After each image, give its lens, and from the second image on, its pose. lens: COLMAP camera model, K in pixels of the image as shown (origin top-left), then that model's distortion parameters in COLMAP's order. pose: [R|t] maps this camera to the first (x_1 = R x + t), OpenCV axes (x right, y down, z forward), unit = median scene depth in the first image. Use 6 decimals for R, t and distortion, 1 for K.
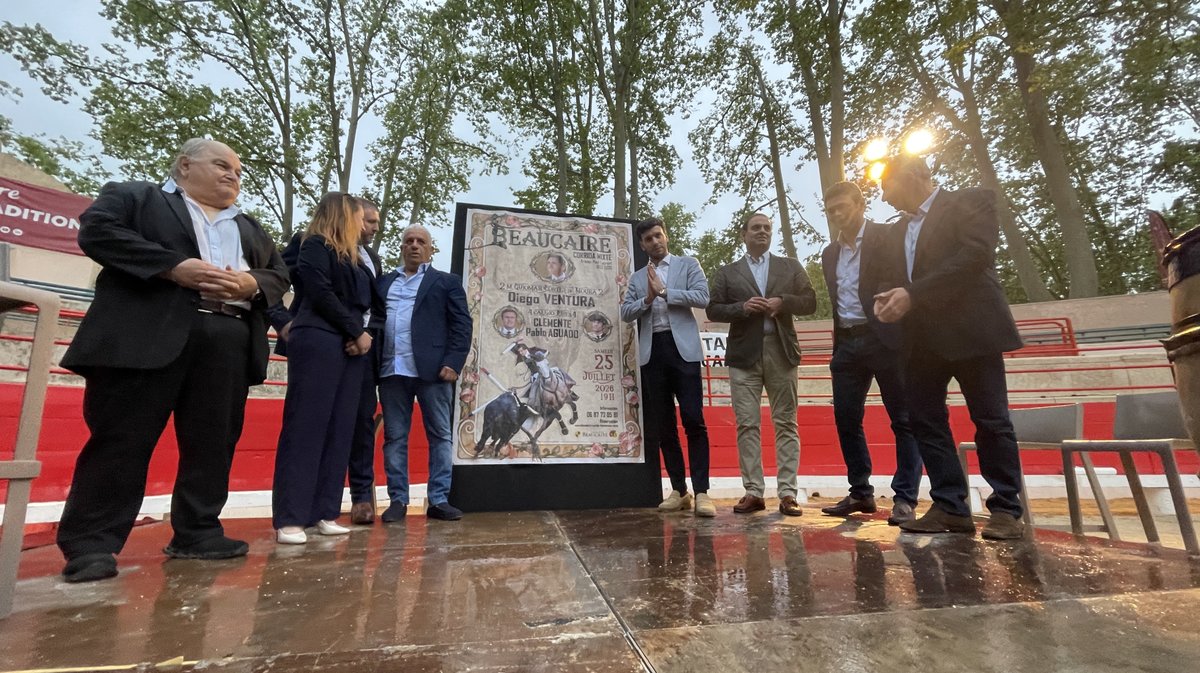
lens RADIAL K [[492.8, 0, 597.6], [0, 492.8, 343.7], [0, 0, 1]] dist [0.003793, 0.000334]
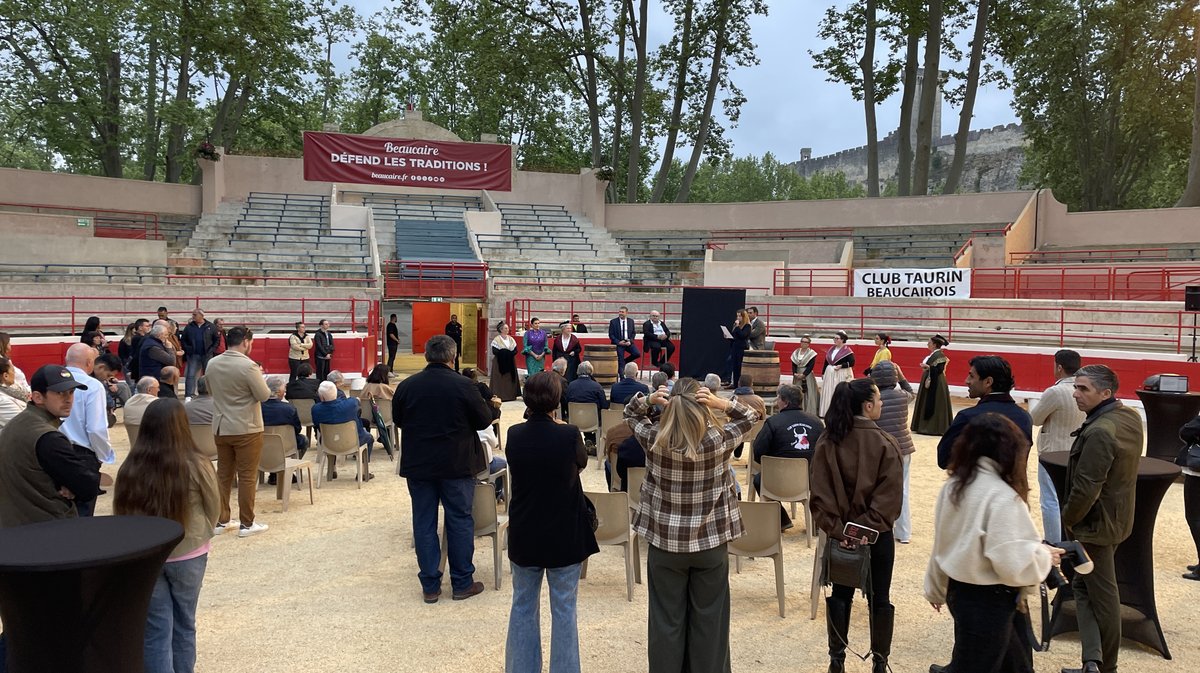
lens RADIAL K [[917.8, 0, 599.7], [0, 917.8, 333.7], [0, 0, 1]] dist [0.055164, -0.013151]
pose [[0.858978, 0.035282, -0.510795, 4.260503], [0.089814, 0.971772, 0.218158, -2.533027], [0.504073, -0.233269, 0.831562, -7.973286]]
